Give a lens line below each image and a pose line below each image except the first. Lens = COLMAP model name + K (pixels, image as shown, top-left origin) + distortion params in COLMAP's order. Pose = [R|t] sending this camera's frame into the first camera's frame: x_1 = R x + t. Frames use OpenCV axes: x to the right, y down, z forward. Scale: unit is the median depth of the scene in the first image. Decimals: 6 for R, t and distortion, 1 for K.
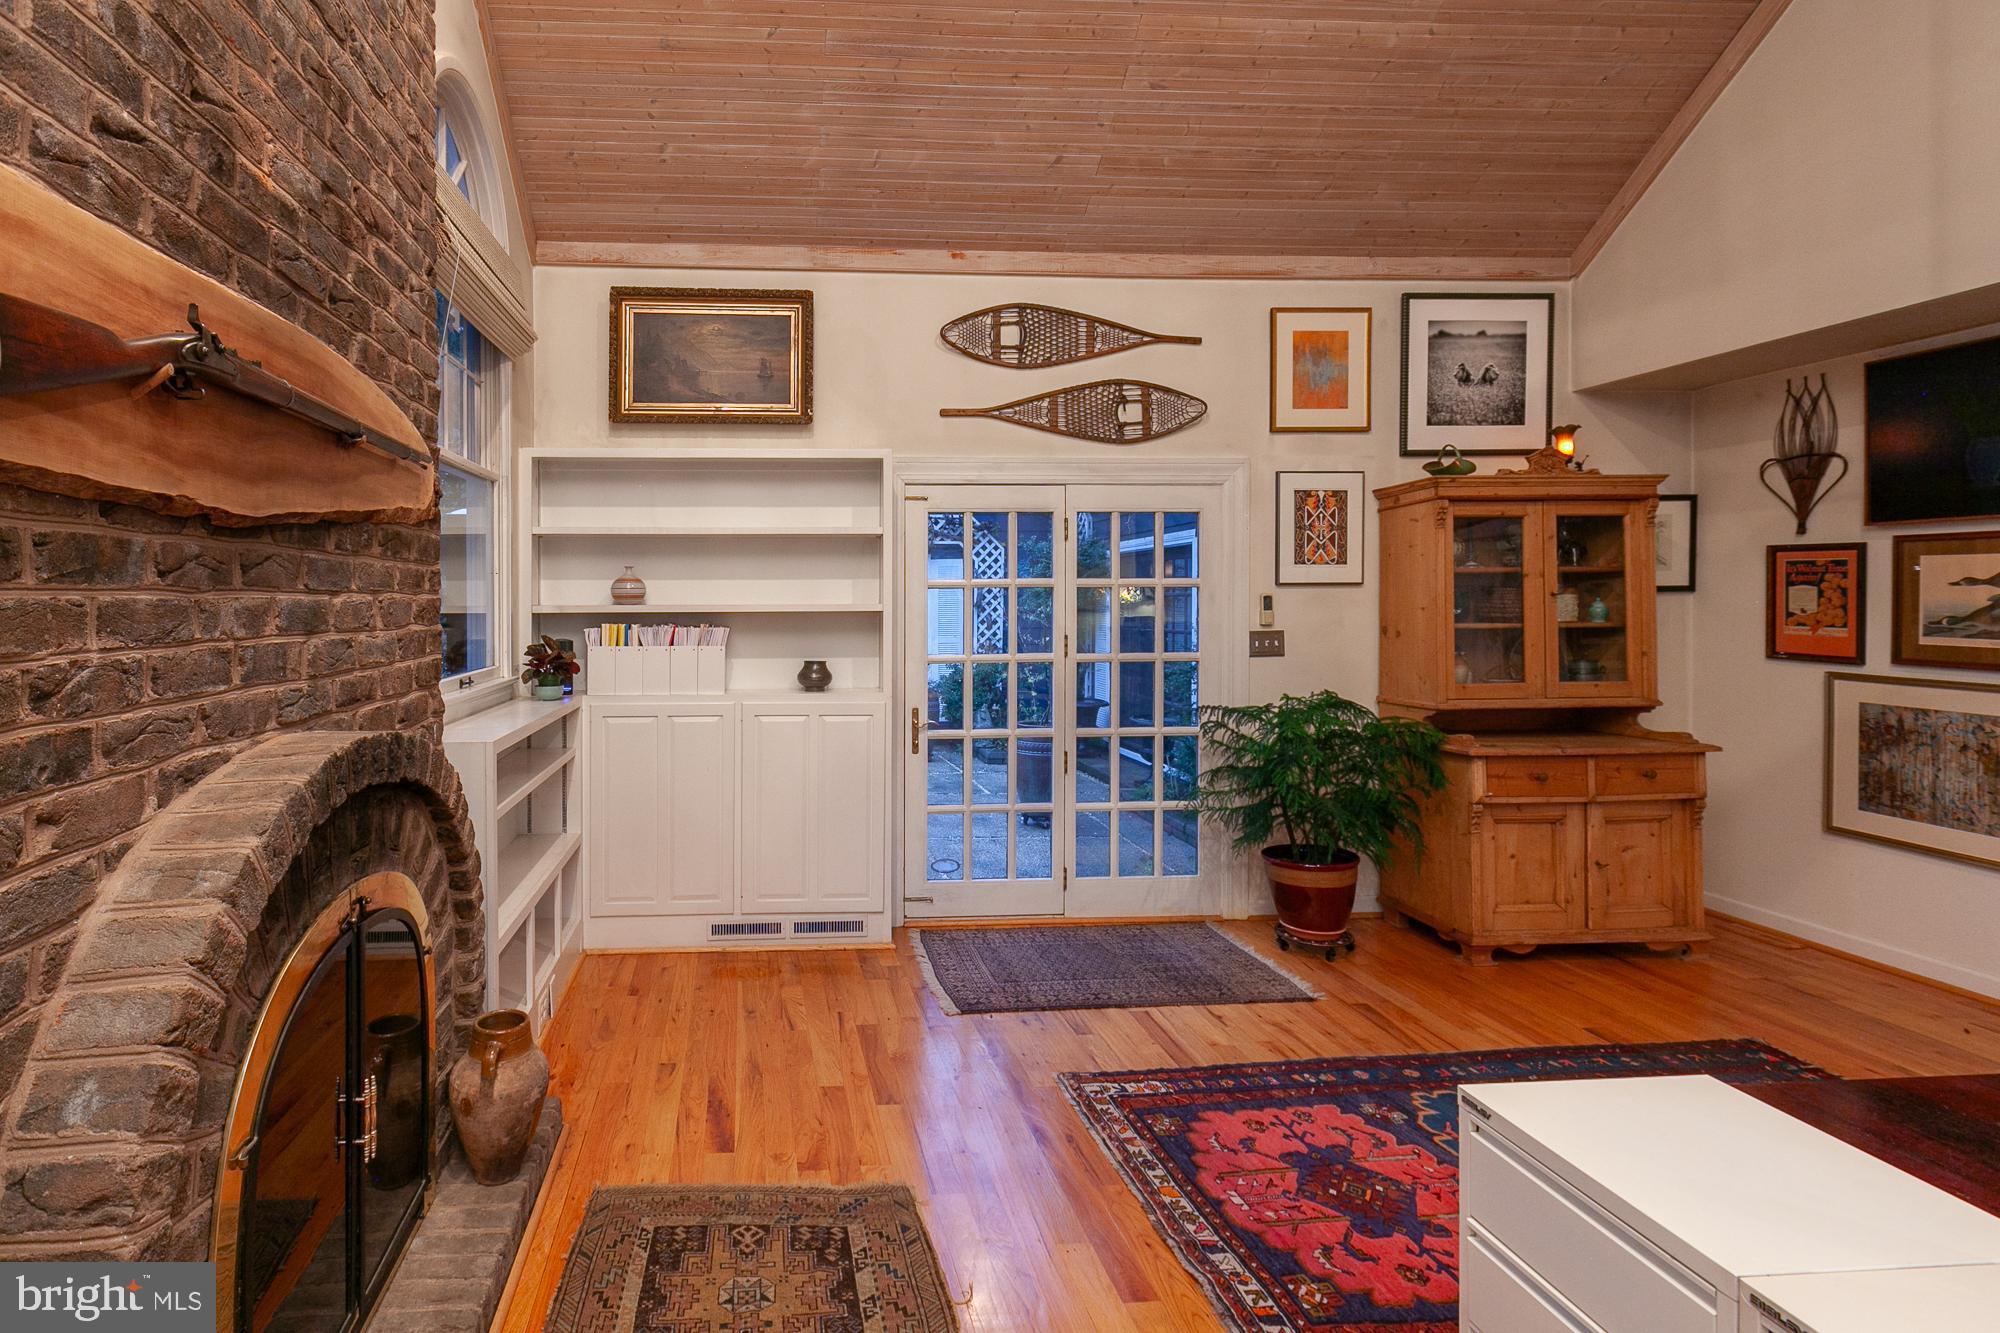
lens RADIAL K [[966.2, 0, 807.5], [0, 966.2, 608.5], [0, 0, 1]] dist [-0.002665, -0.000003]
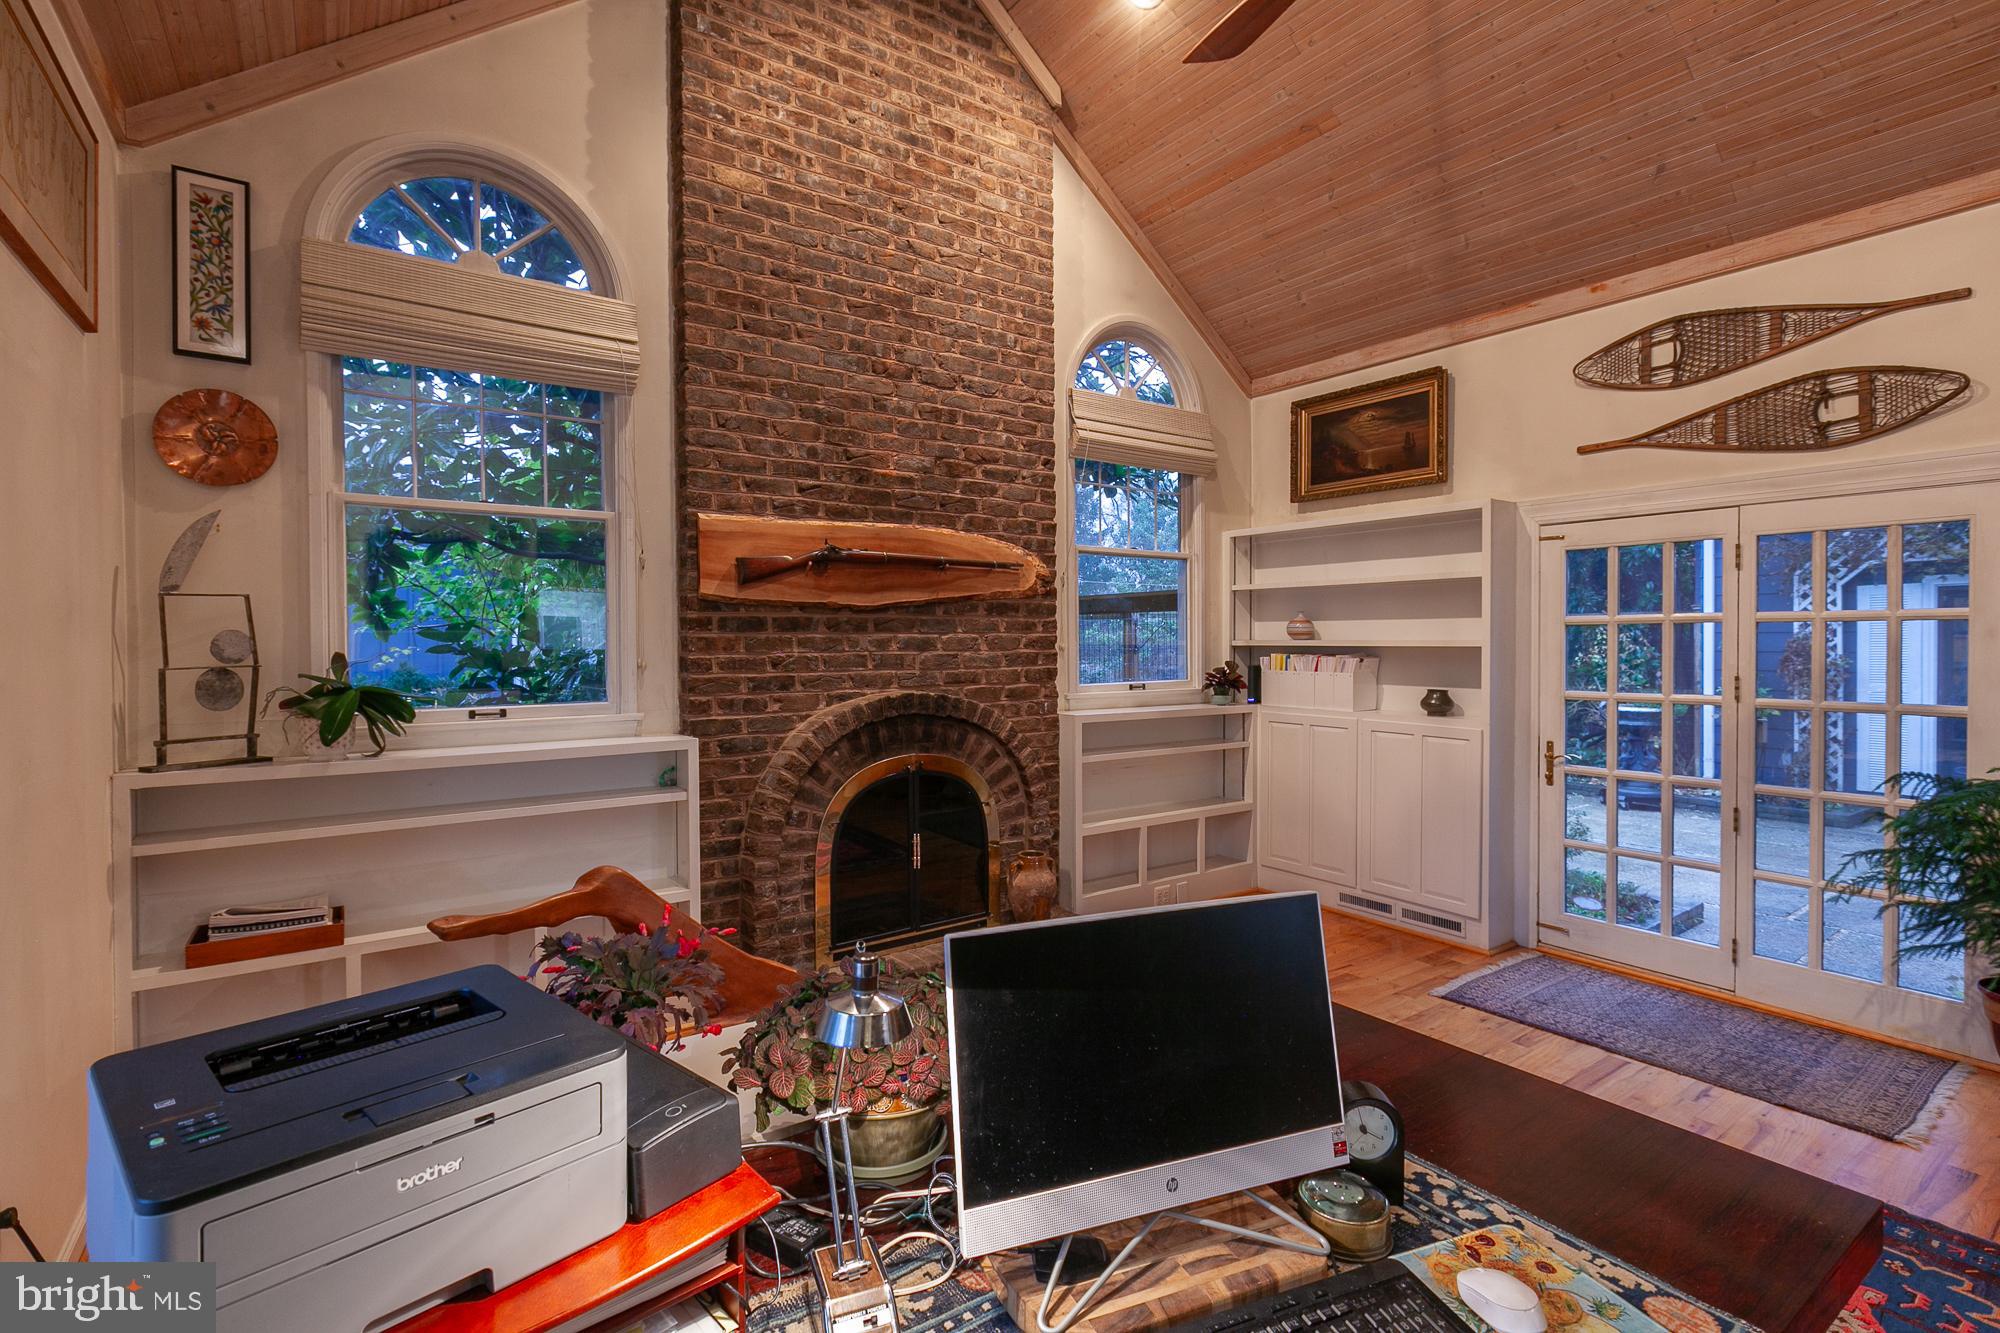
lens RADIAL K [[900.1, 0, 988.5], [0, 900.1, 640.5], [0, 0, 1]] dist [0.002130, 0.000667]
pose [[0.533338, 0.005425, -0.845885, 0.622449], [-0.007290, 0.999972, 0.001817, -0.001803], [0.845871, 0.005197, 0.533363, -0.021114]]
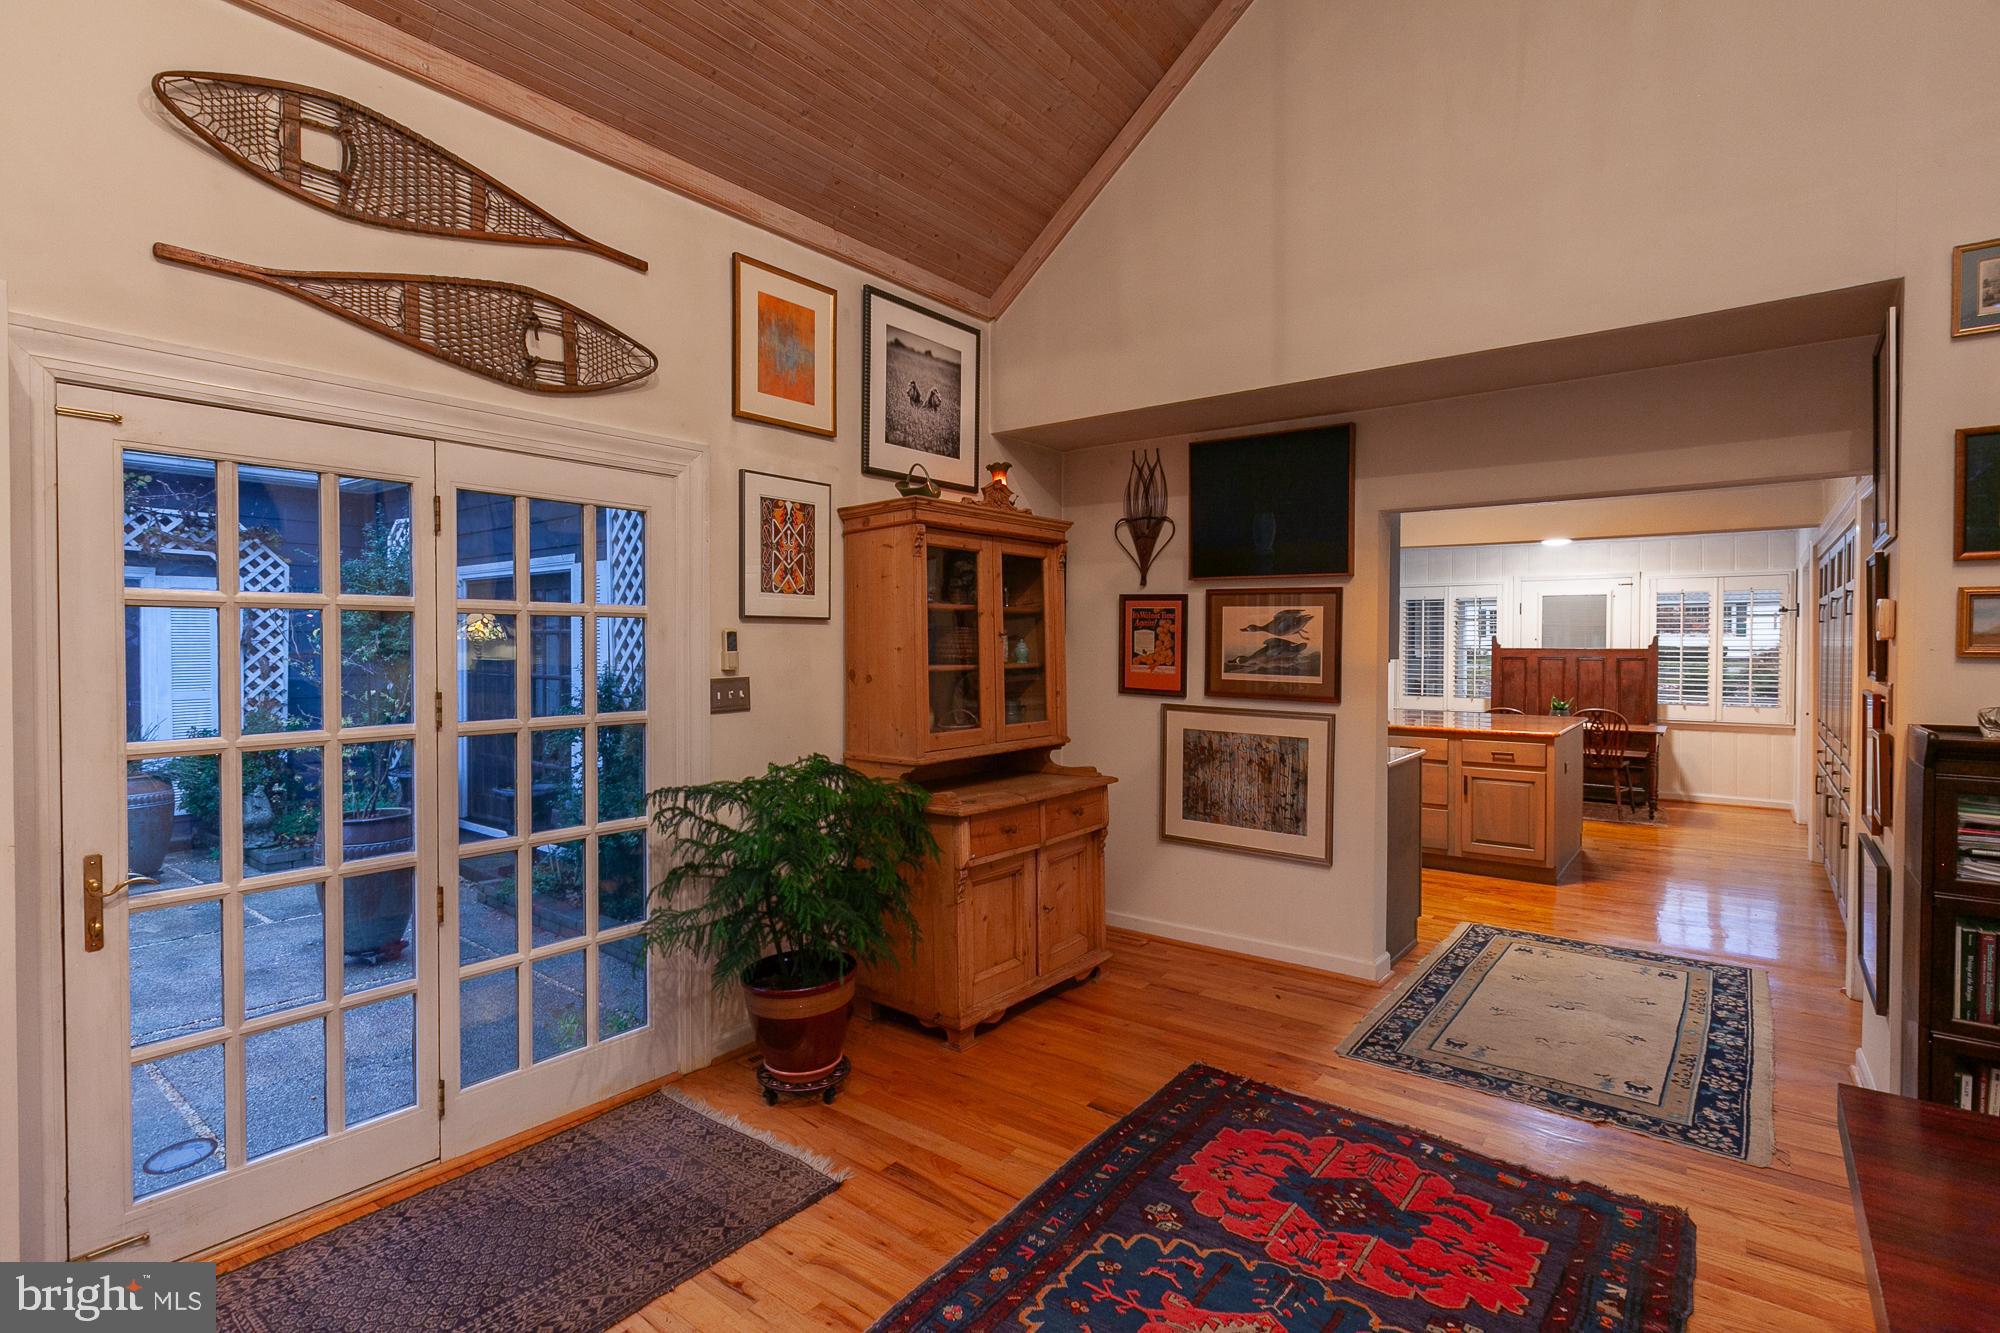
lens RADIAL K [[947.0, 0, 1000.0], [0, 947.0, 666.5], [0, 0, 1]] dist [-0.001456, -0.000185]
pose [[0.659568, -0.011874, 0.751551, 0.058555], [-0.001173, 0.999858, 0.016826, 0.001143], [-0.751644, -0.011980, 0.659460, 0.364758]]
